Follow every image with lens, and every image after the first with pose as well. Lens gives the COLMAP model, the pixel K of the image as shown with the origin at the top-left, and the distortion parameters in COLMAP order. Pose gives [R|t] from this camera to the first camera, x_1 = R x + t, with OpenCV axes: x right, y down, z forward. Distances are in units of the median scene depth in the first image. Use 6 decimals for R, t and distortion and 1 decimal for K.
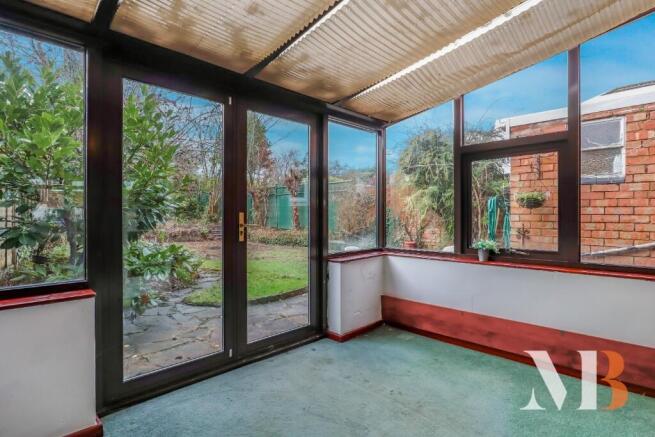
lens RADIAL K [[348.3, 0, 328.2], [0, 348.3, 215.7], [0, 0, 1]] dist [-0.023351, 0.016524]
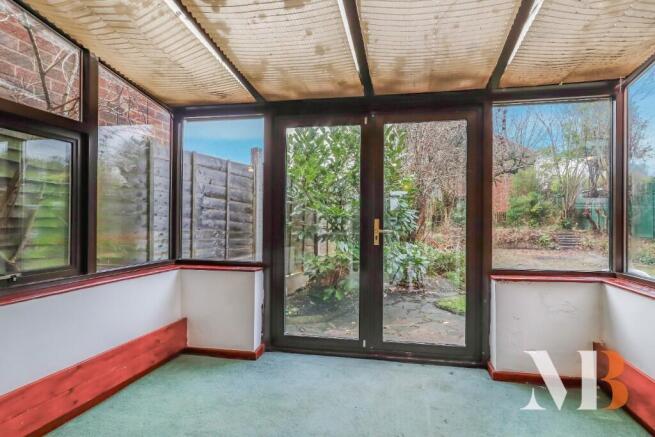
lens RADIAL K [[351.5, 0, 327.5], [0, 351.5, 218.5], [0, 0, 1]] dist [0.001422, 0.001709]
pose [[0.540010, -0.002637, -0.841655, 0.579994], [-0.003014, 0.999983, -0.005067, -0.005165], [0.841653, 0.005273, 0.539992, 0.260128]]
